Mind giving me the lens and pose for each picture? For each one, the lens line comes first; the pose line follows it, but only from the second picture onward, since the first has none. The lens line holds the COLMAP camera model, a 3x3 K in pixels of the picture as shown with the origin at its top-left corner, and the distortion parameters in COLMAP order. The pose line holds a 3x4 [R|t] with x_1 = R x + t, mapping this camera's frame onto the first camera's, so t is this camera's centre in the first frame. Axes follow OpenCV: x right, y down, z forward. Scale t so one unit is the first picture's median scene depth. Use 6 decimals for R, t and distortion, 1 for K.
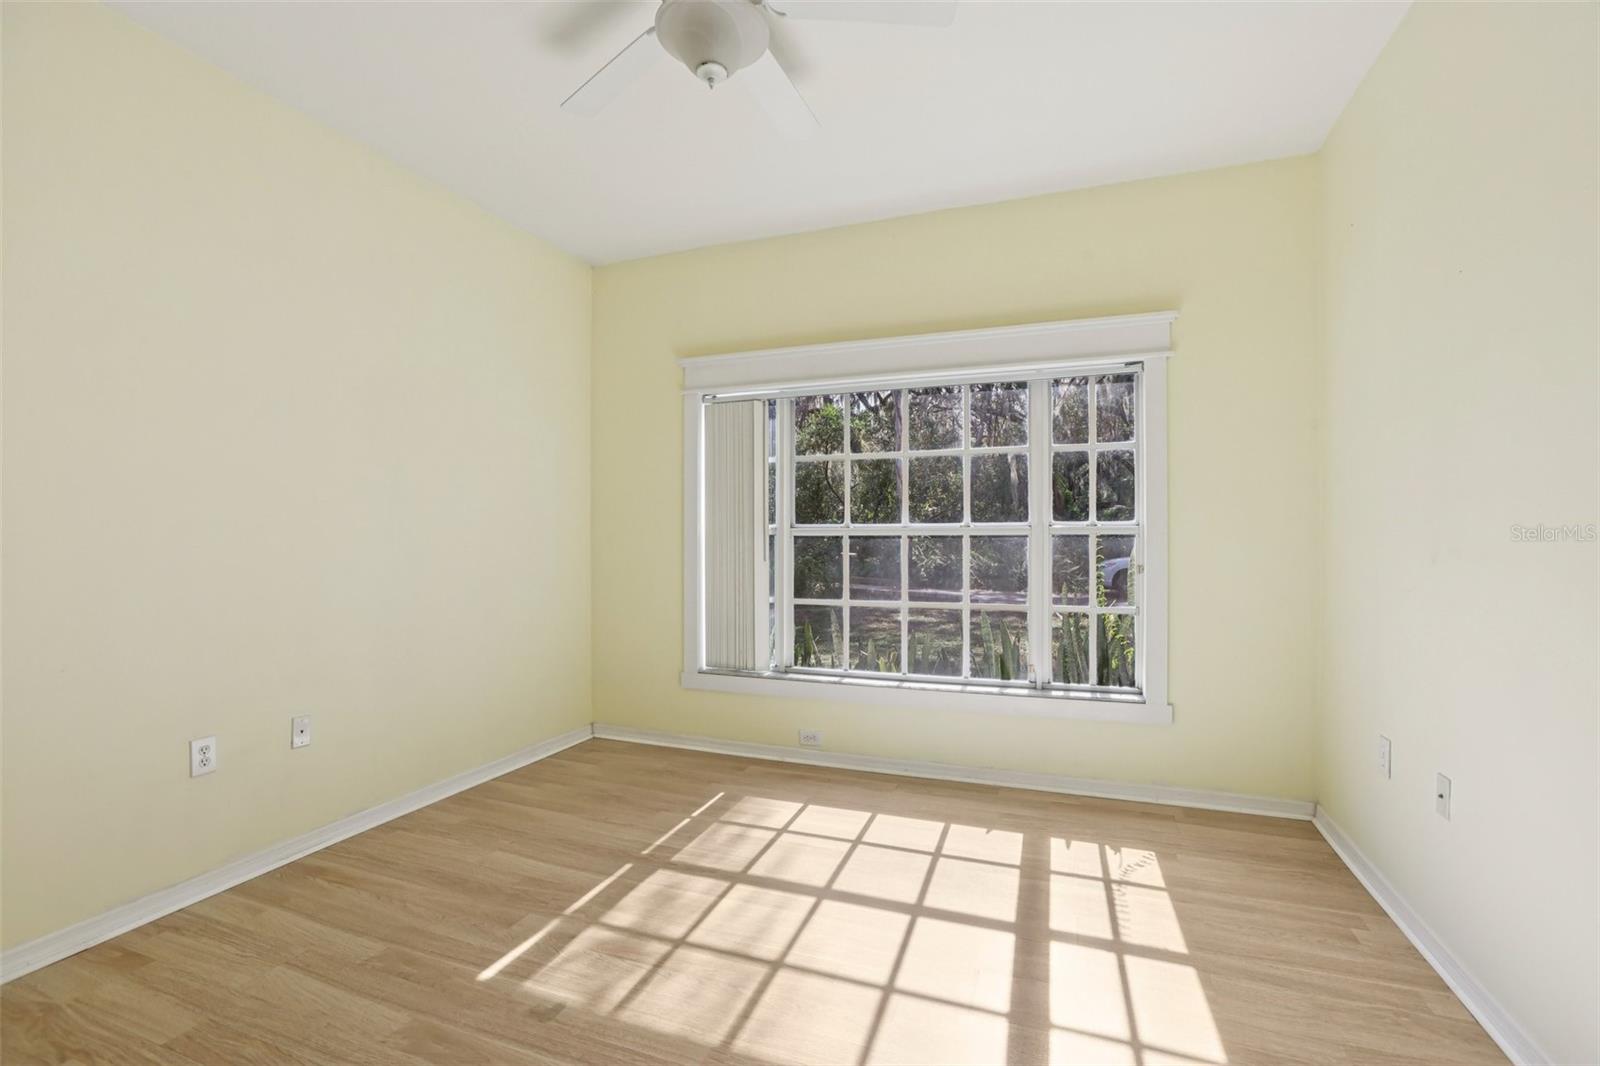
lens RADIAL K [[726.6, 0, 798.9], [0, 726.6, 531.7], [0, 0, 1]] dist [-0.035019, 0.014190]
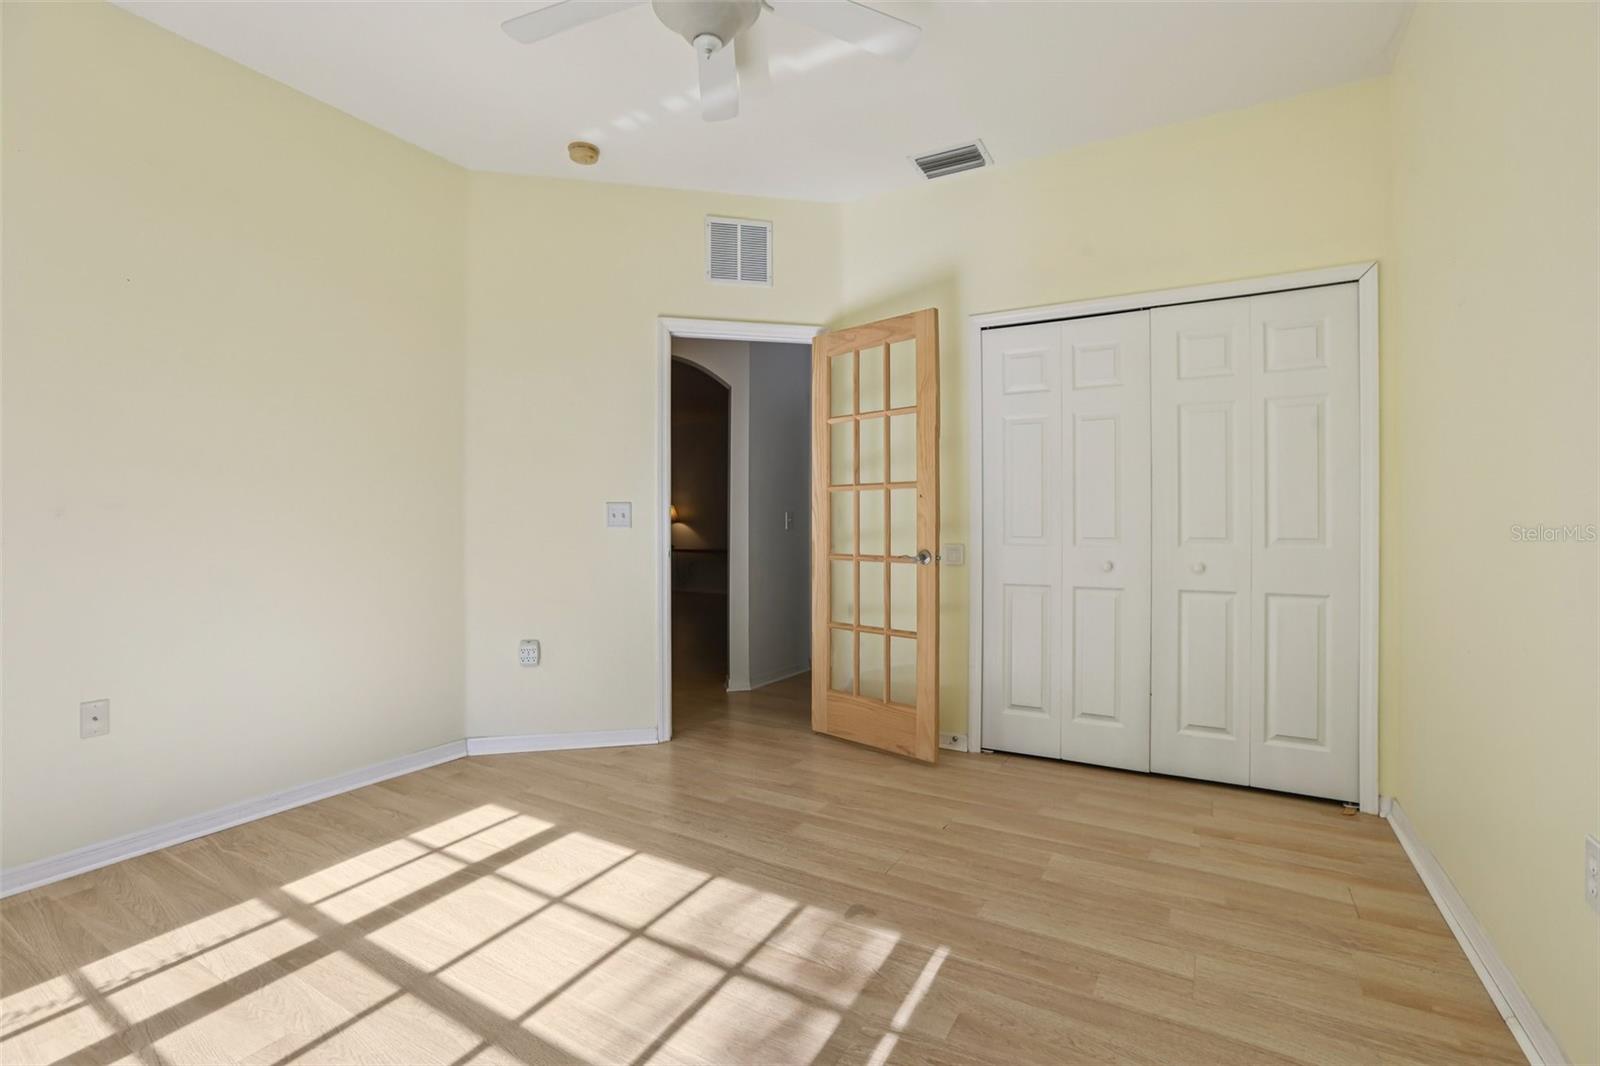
lens RADIAL K [[726.6, 0, 796.1], [0, 726.6, 527.1], [0, 0, 1]] dist [-0.035019, 0.014190]
pose [[-0.987415, 0.004749, 0.158078, -0.385775], [0.006221, 0.999942, 0.008813, 0.054570], [-0.158027, 0.009685, -0.987387, 1.873740]]
